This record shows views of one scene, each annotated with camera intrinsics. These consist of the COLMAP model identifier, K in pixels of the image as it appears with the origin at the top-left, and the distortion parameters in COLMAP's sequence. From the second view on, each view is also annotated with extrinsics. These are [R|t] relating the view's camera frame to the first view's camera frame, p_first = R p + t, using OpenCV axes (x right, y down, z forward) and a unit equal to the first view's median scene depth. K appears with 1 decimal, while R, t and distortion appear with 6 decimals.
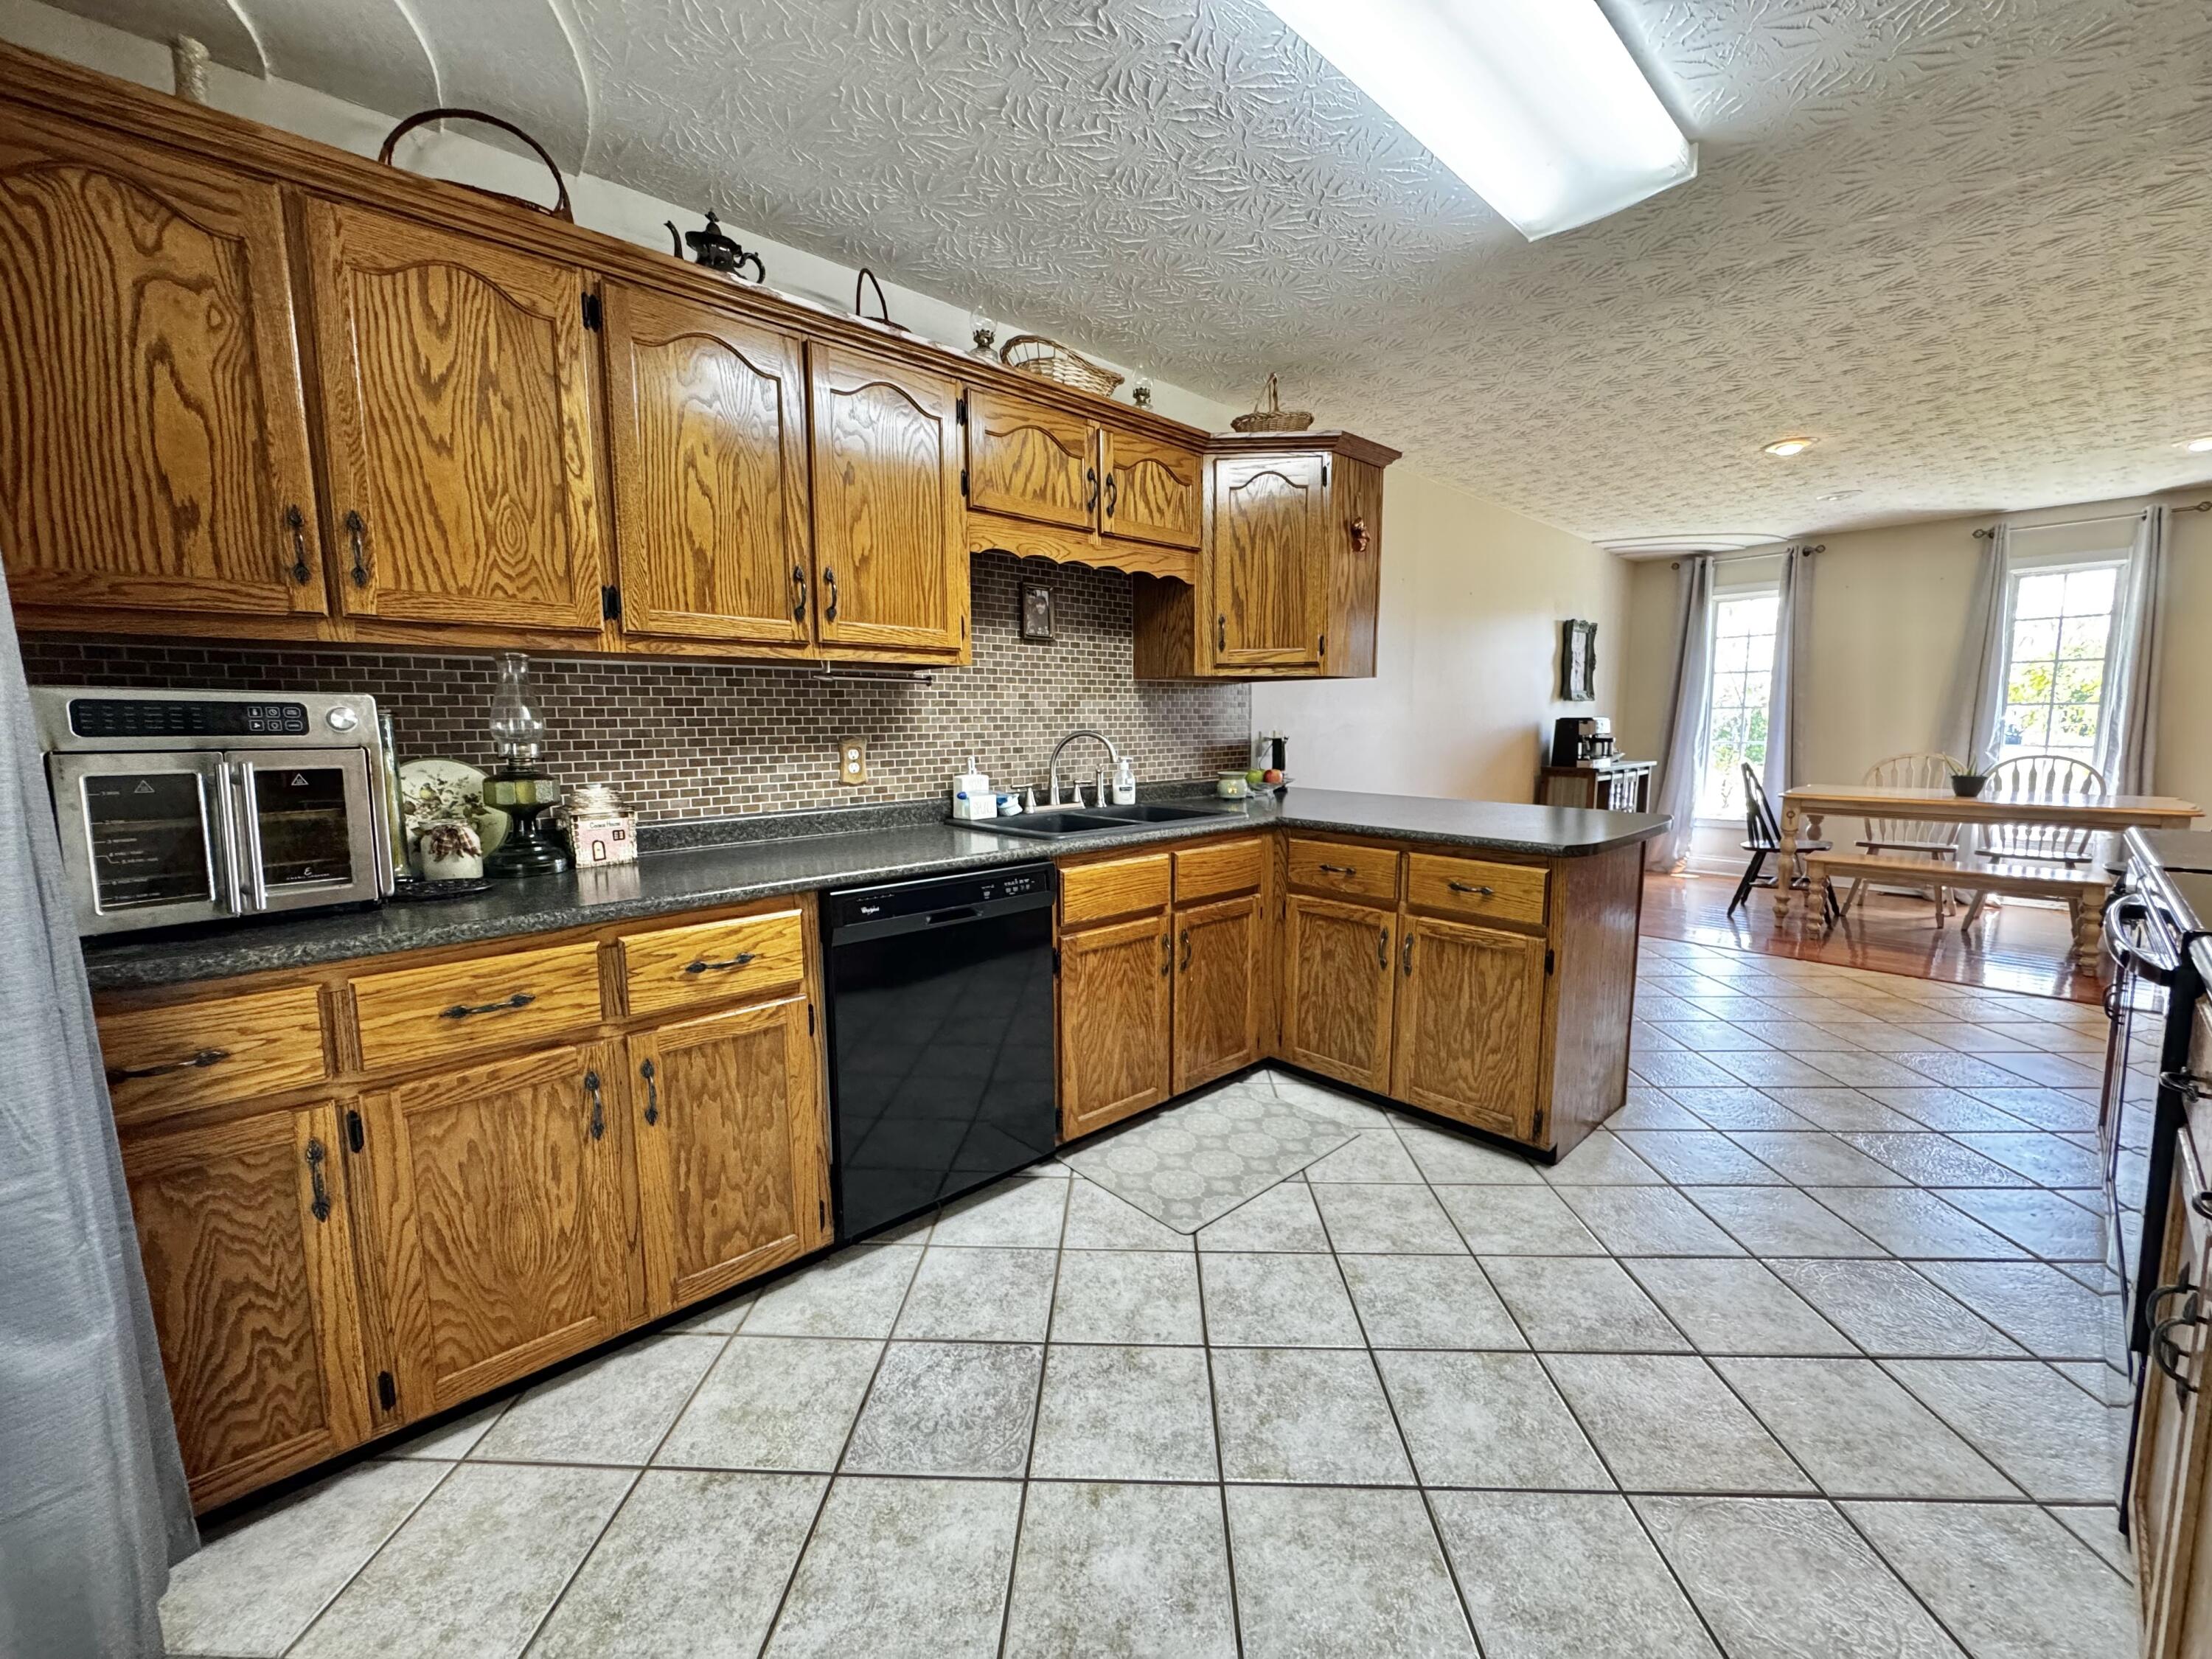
lens RADIAL K [[883.5, 0, 1104.4], [0, 883.5, 824.1], [0, 0, 1]] dist [-0.002154, -0.000394]
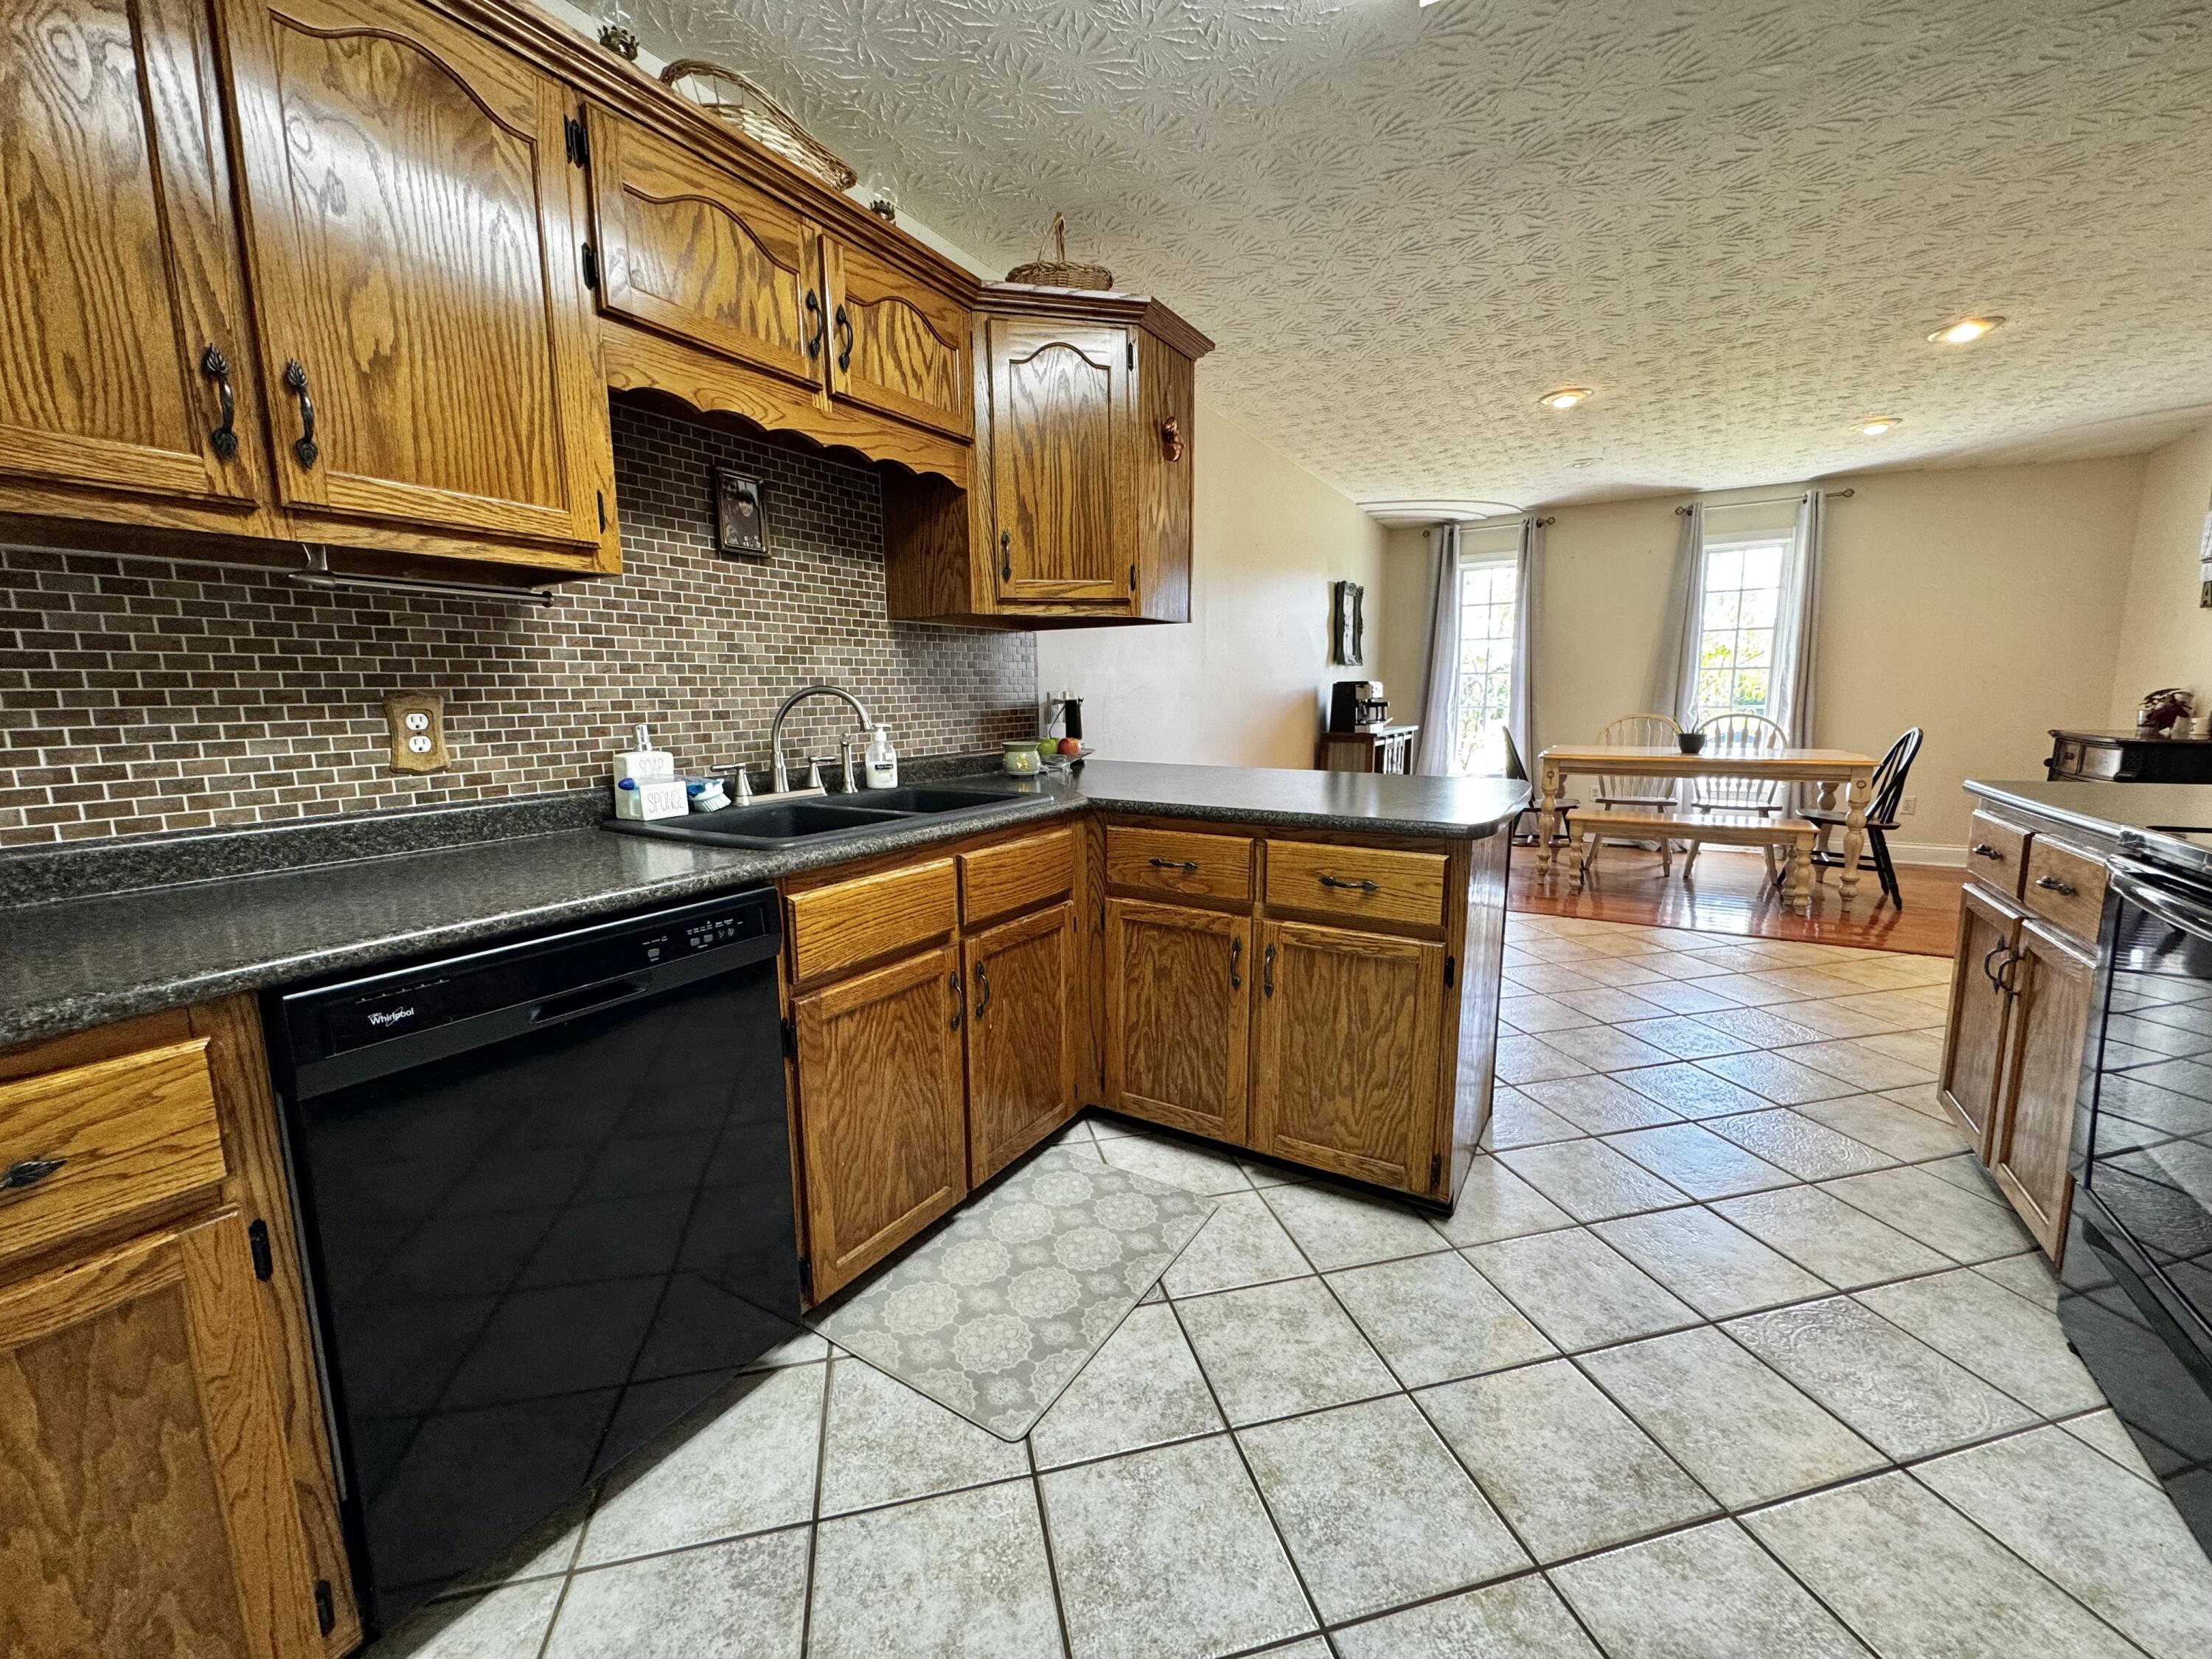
lens RADIAL K [[883.5, 0, 1105.3], [0, 883.5, 825.8], [0, 0, 1]] dist [-0.002154, -0.000394]
pose [[0.961535, -0.044845, 0.270996, -0.000184], [0.036809, 0.998721, 0.034668, -0.011131], [-0.272205, -0.023360, 0.961956, 0.275399]]
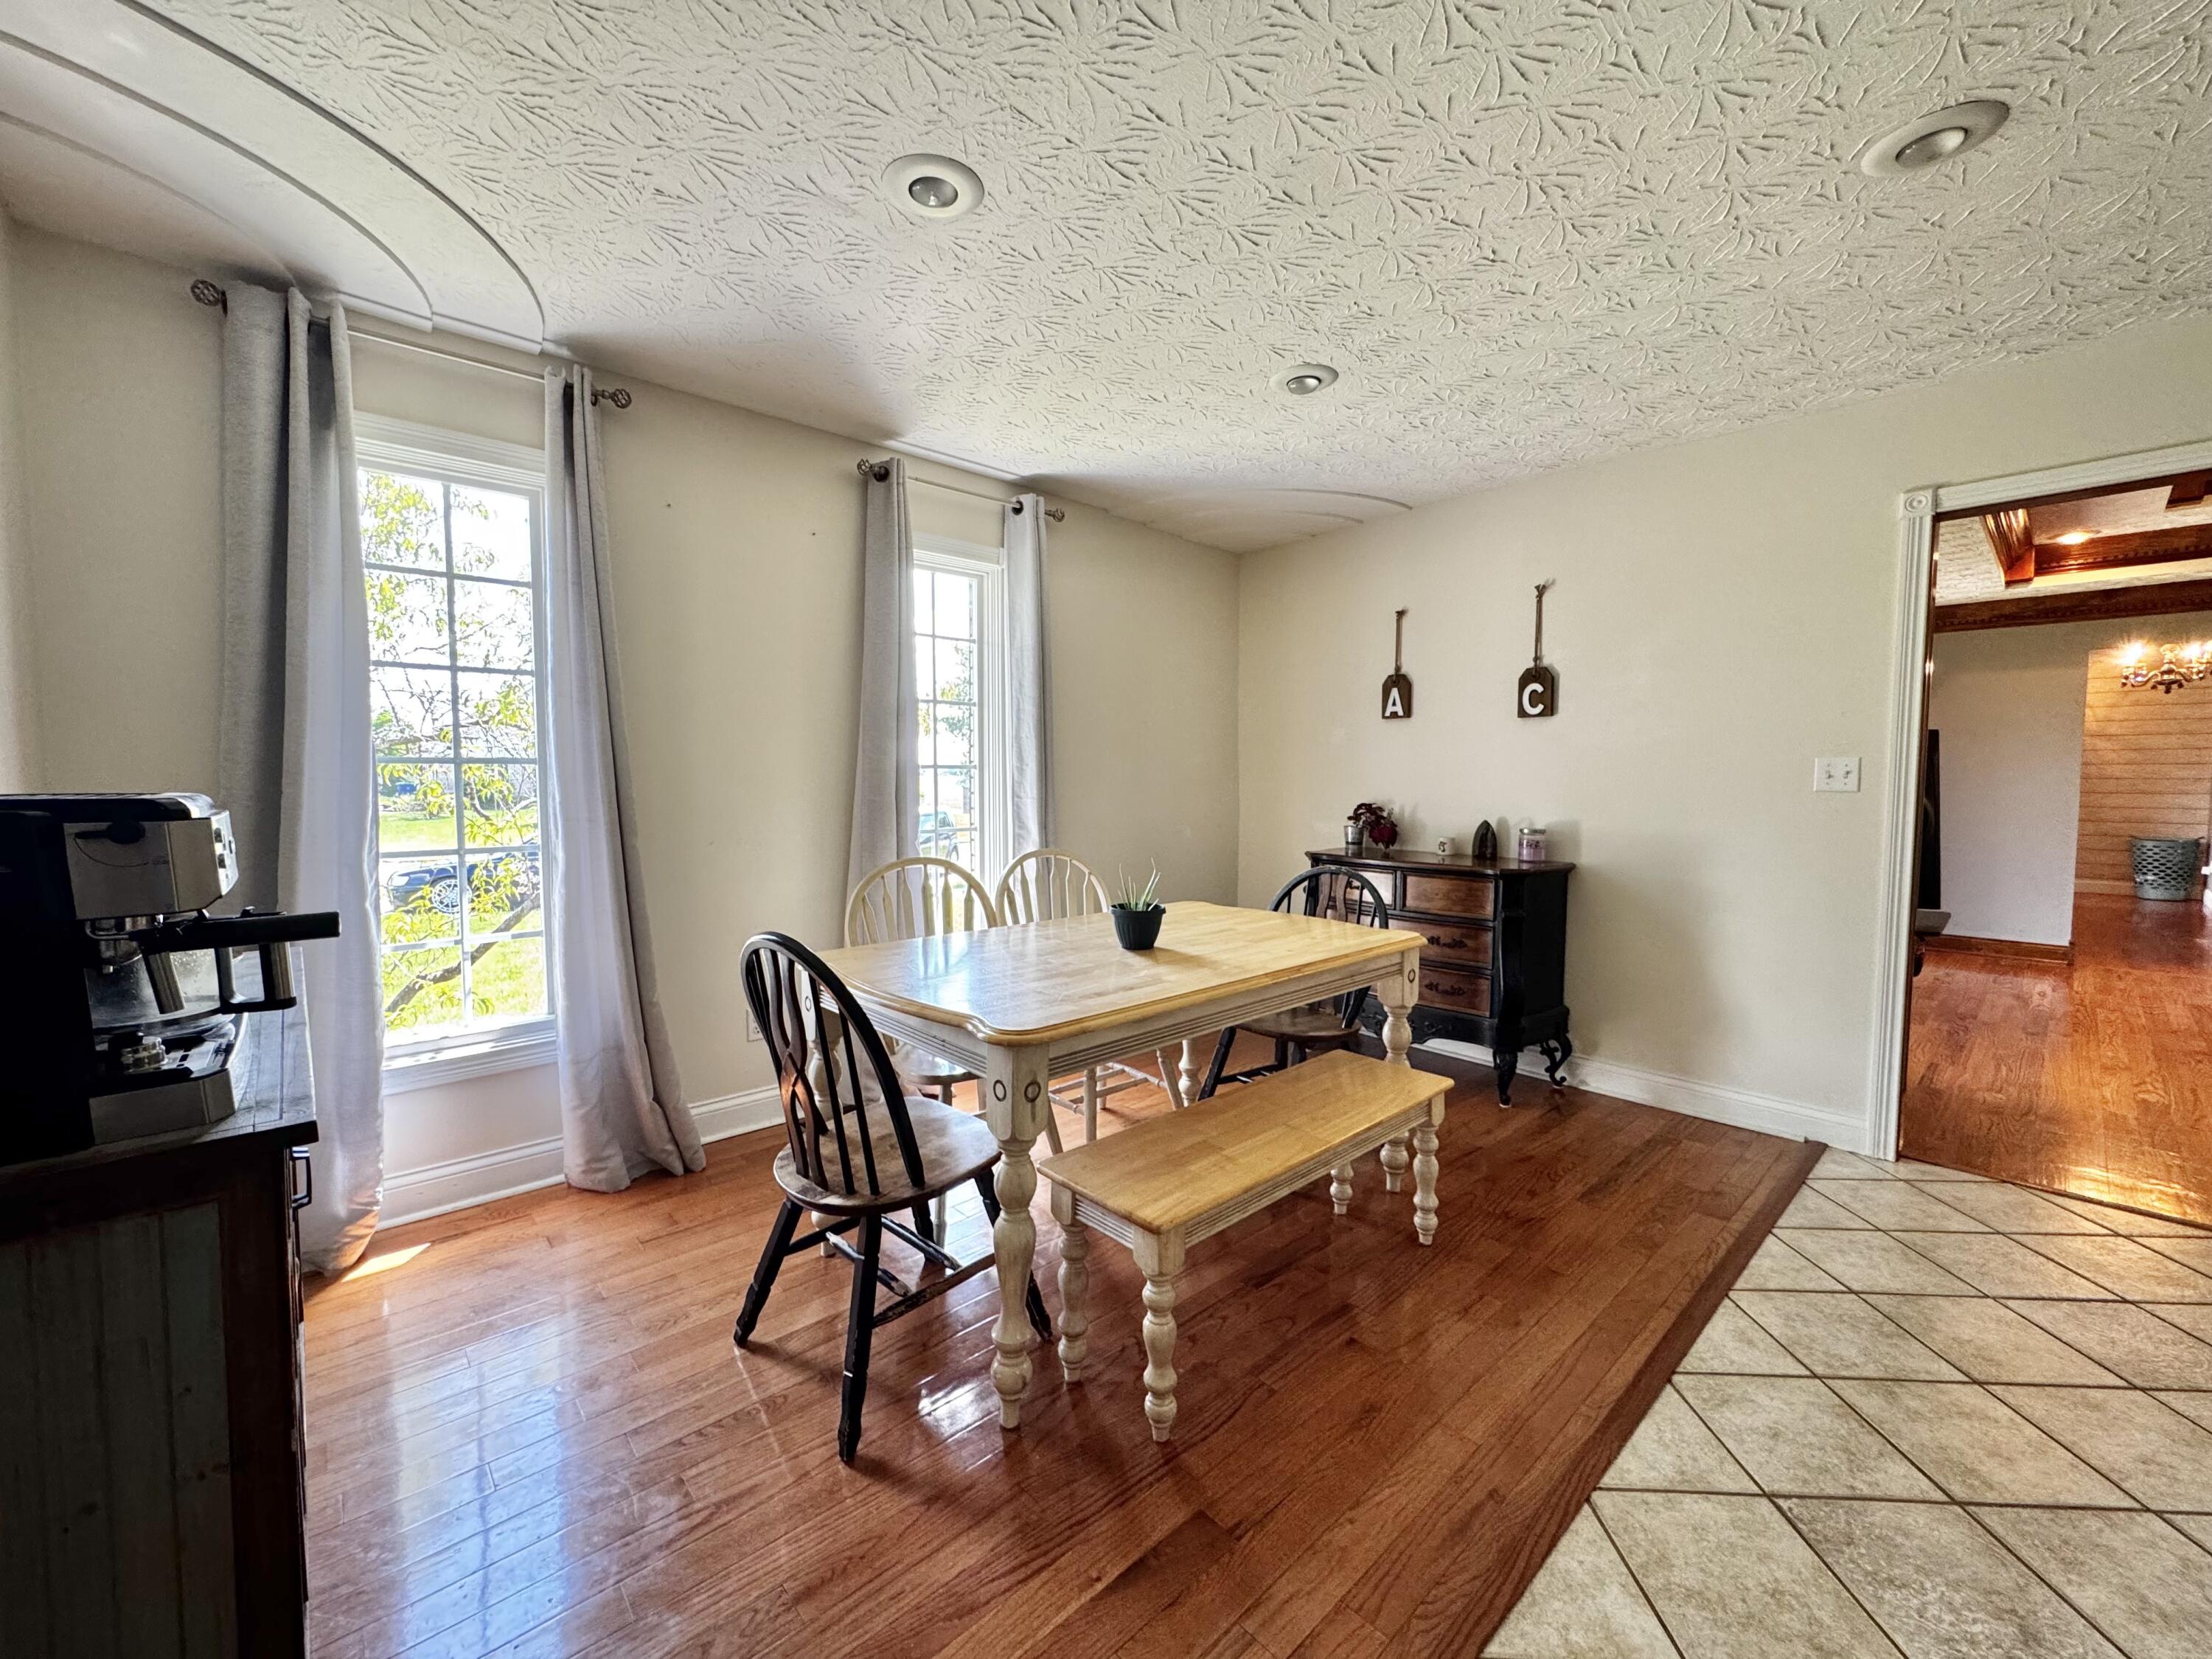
lens RADIAL K [[883.5, 0, 1101.2], [0, 883.5, 828.4], [0, 0, 1]] dist [-0.002154, -0.000394]
pose [[0.014844, -0.053080, 0.998480, 0.824780], [0.113918, 0.992178, 0.051051, -0.220008], [-0.993379, 0.112987, 0.020775, 1.725008]]
